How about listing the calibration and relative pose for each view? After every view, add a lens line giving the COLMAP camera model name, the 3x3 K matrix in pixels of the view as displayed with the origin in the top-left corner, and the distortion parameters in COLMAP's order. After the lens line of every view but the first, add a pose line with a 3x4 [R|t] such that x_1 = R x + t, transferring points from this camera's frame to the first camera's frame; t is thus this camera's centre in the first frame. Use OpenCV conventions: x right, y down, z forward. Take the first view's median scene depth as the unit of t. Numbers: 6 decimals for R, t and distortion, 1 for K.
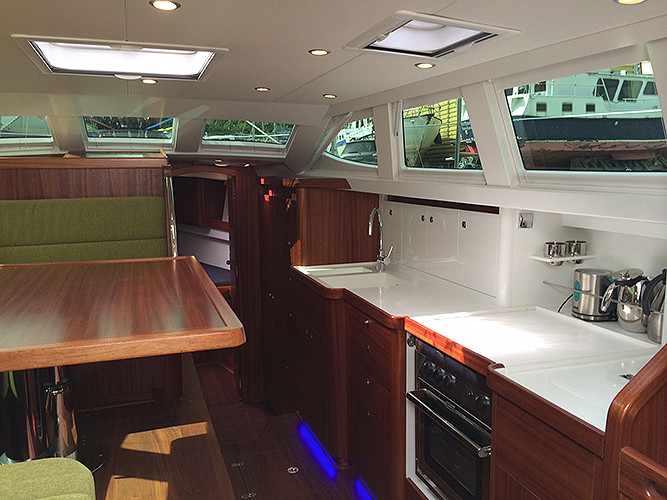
lens RADIAL K [[577.3, 0, 333.5], [0, 577.3, 250.0], [0, 0, 1]] dist [0.001816, 0.002576]
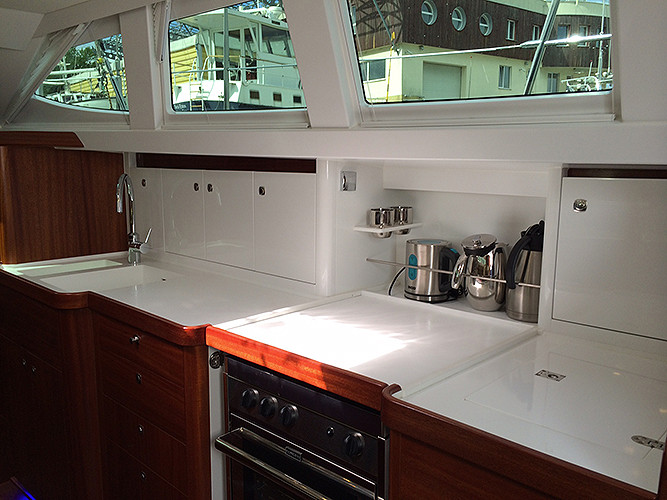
lens RADIAL K [[579.5, 0, 333.5], [0, 579.5, 250.0], [0, 0, 1]] dist [0.145023, -0.270710]
pose [[0.888137, -0.063386, 0.455186, -0.043909], [0.055522, 0.997987, 0.030641, 0.015927], [-0.456212, -0.001941, 0.889869, 0.320577]]
